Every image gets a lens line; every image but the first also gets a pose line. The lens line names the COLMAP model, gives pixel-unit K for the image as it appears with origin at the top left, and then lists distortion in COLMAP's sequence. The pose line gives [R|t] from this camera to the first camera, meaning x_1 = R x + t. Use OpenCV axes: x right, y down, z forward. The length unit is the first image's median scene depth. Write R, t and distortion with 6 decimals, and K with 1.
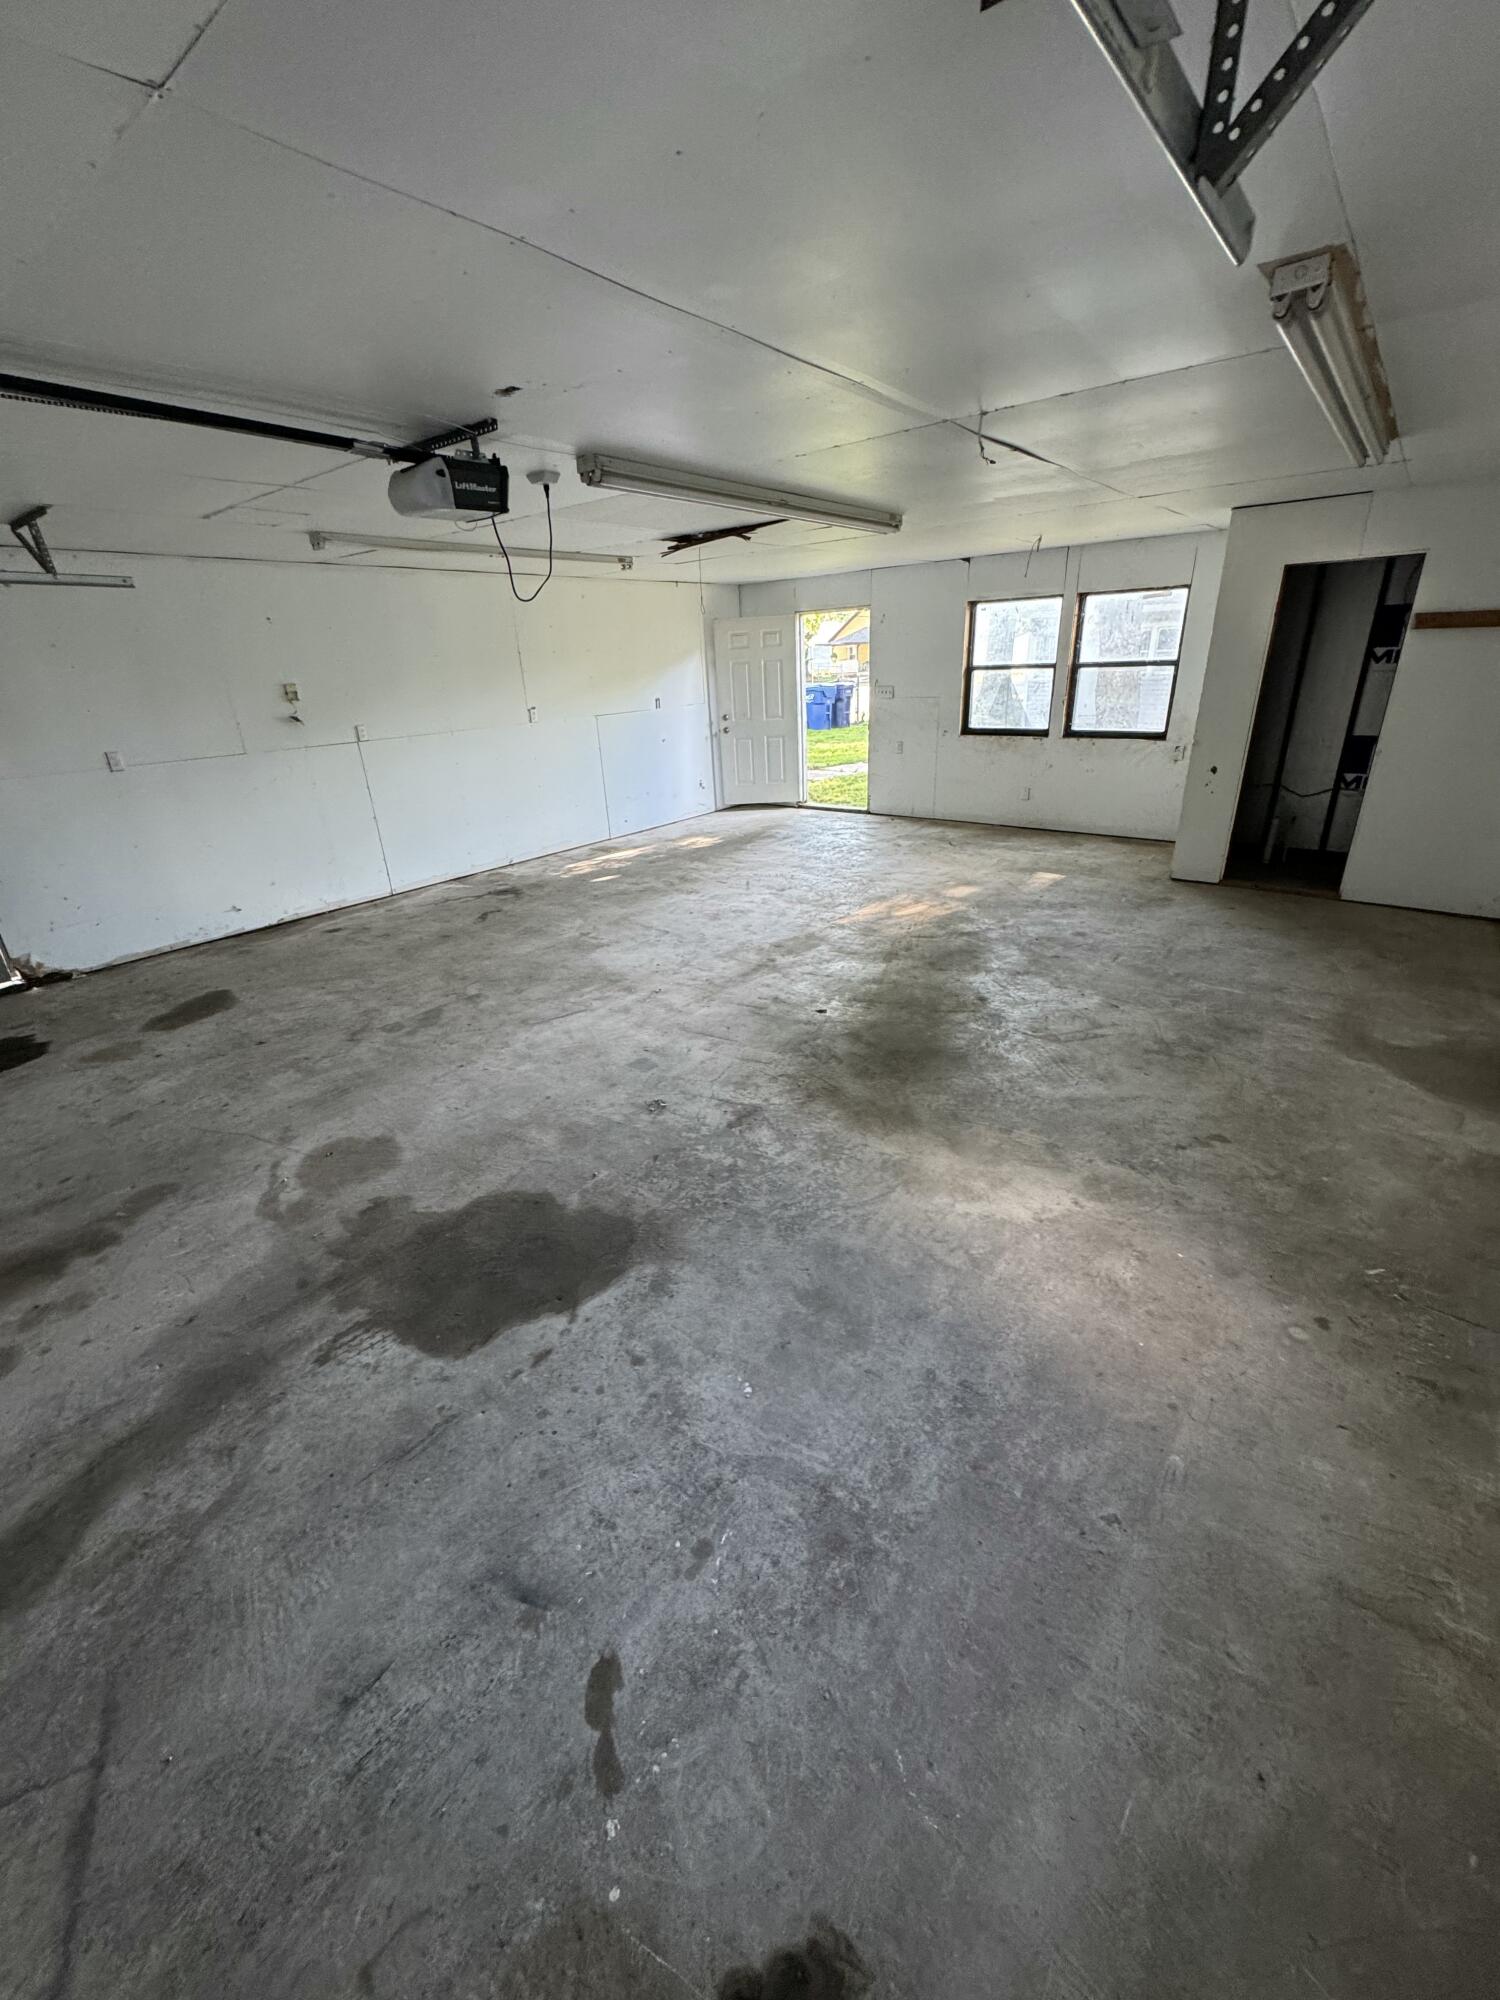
lens RADIAL K [[795.0, 0, 750.0], [0, 795.0, 1000.0], [0, 0, 1]] dist [-0.001485, 0.000231]
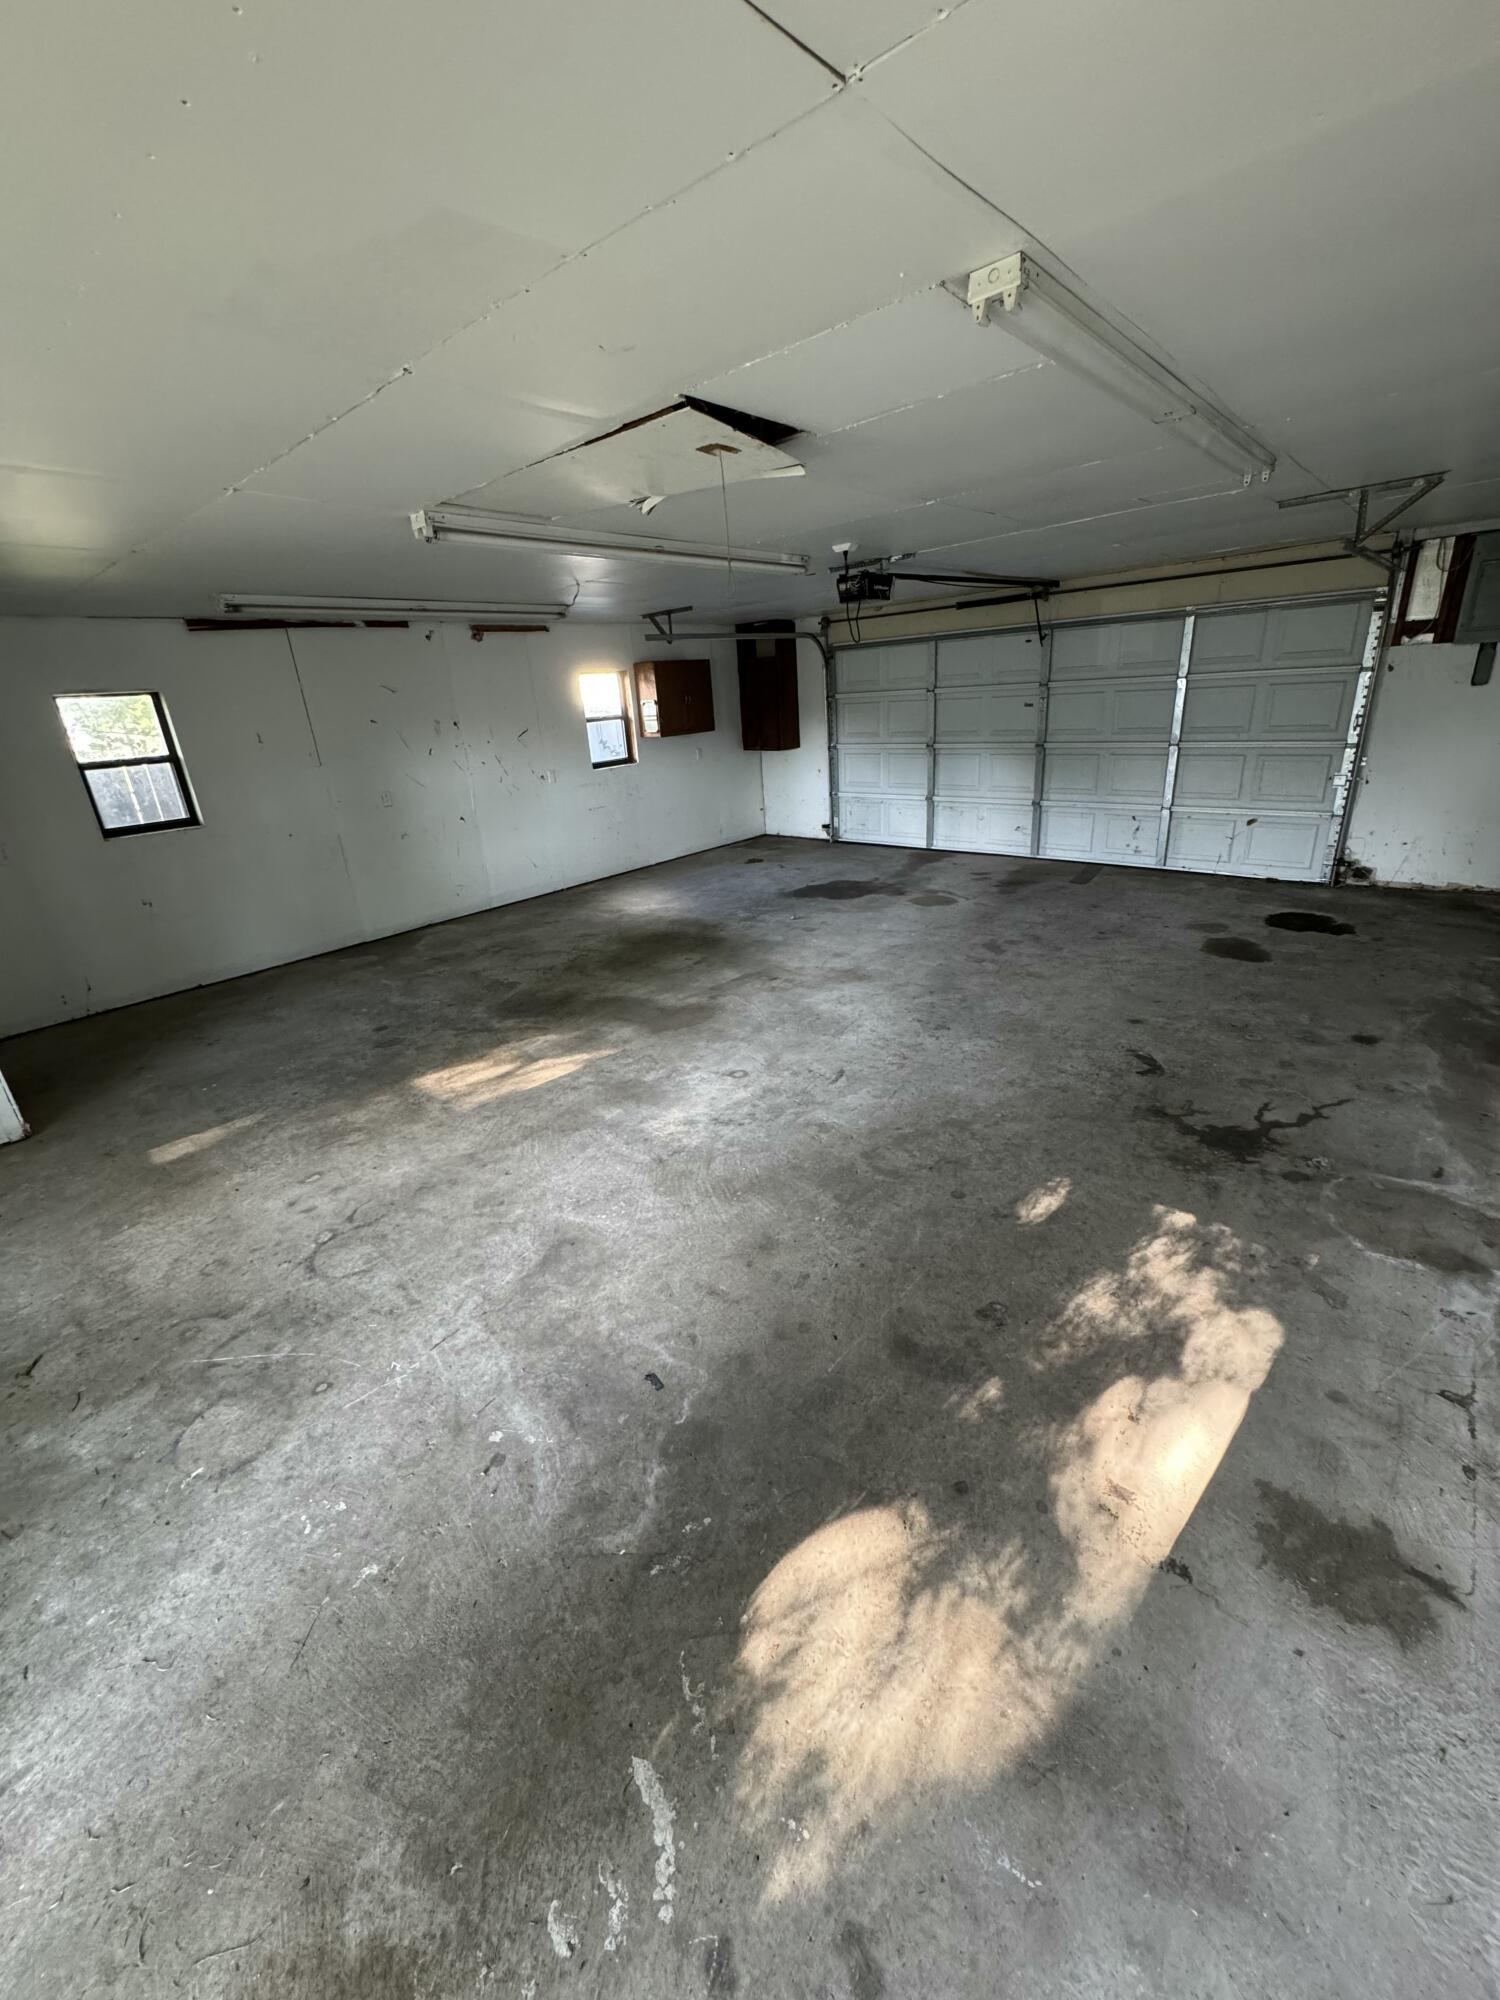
lens RADIAL K [[795.0, 0, 750.0], [0, 795.0, 1000.0], [0, 0, 1]] dist [-0.001485, 0.000231]
pose [[-0.992827, 0.084691, 0.084386, -0.120596], [0.119551, 0.709618, 0.694370, -0.851613], [-0.001075, 0.699478, -0.714653, 1.987743]]
